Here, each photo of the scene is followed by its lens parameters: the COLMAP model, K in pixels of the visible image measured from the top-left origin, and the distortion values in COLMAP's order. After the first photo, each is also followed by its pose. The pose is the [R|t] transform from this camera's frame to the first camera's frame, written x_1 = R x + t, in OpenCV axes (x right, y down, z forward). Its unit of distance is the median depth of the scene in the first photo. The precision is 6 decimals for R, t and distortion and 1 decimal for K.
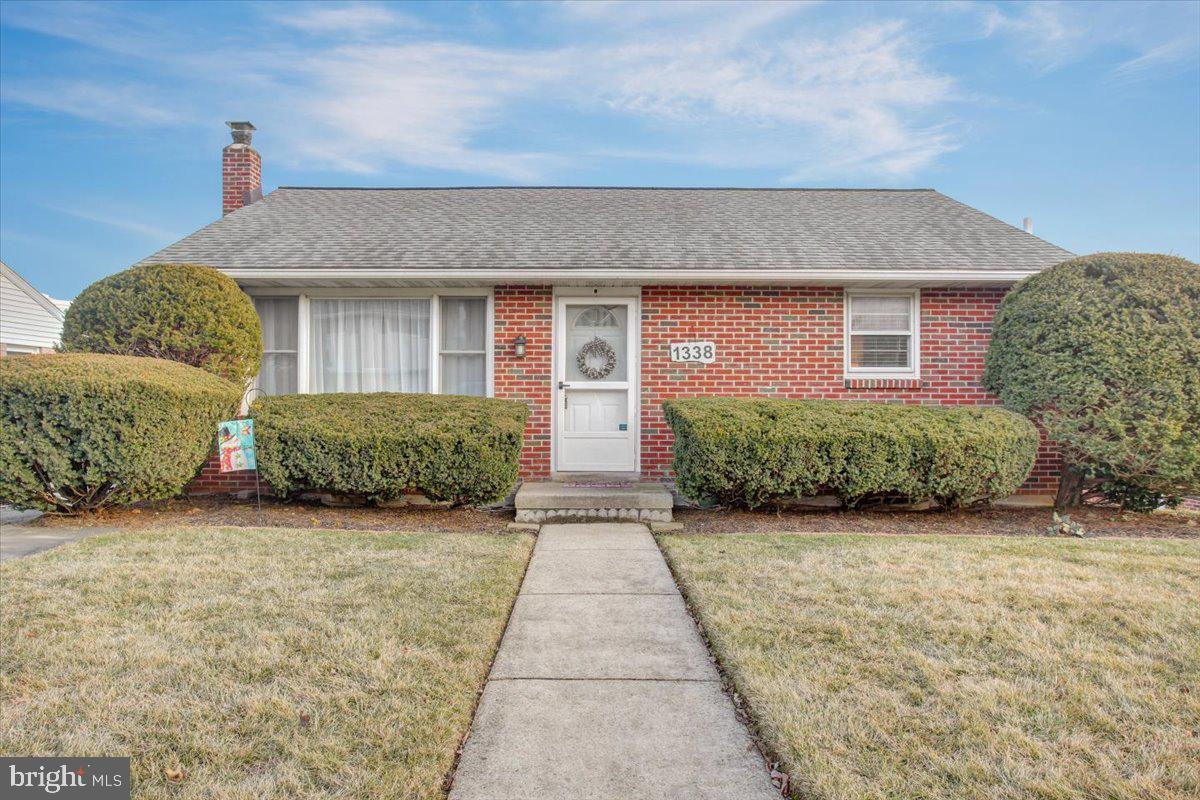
lens RADIAL K [[892.2, 0, 586.4], [0, 892.2, 378.8], [0, 0, 1]] dist [-0.005307, 0.005770]
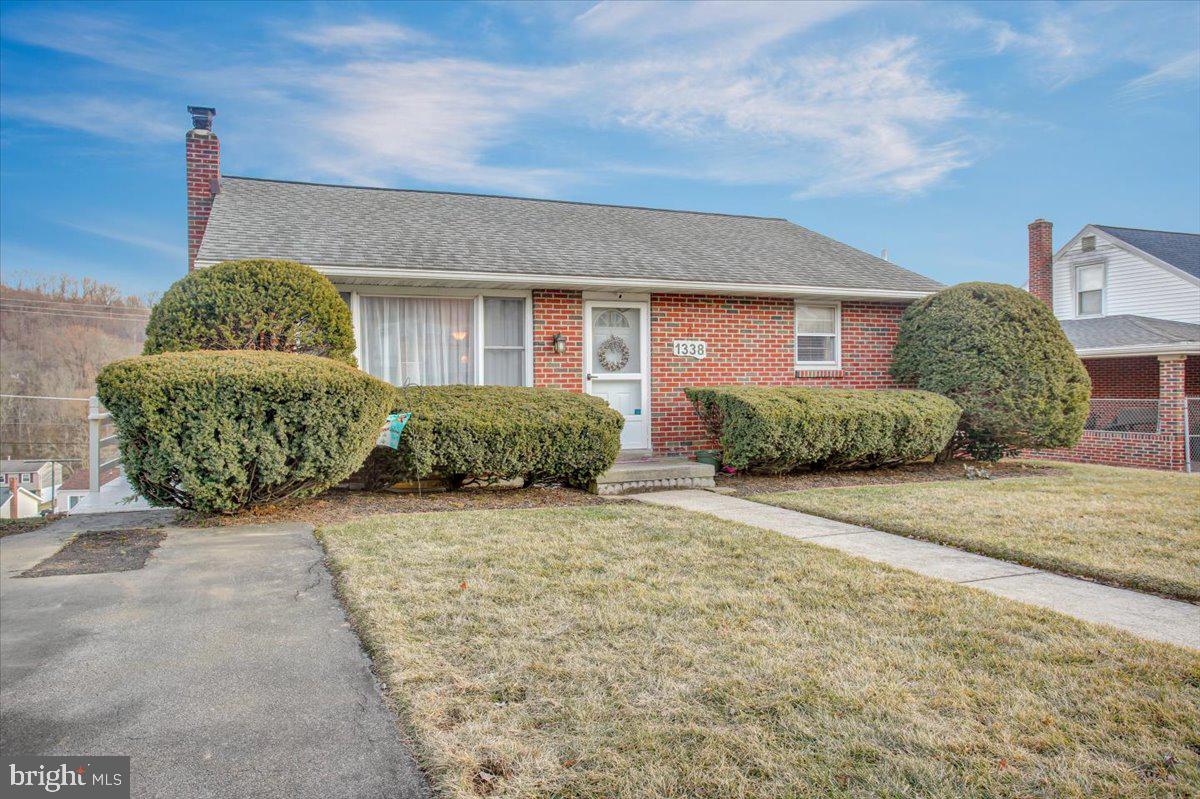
lens RADIAL K [[837.6, 0, 607.0], [0, 837.6, 381.0], [0, 0, 1]] dist [-0.018785, 0.001409]
pose [[0.922654, -0.010244, 0.385492, -0.426952], [0.003108, 0.999812, 0.019131, -0.008140], [-0.385616, -0.016453, 0.922513, -0.010670]]
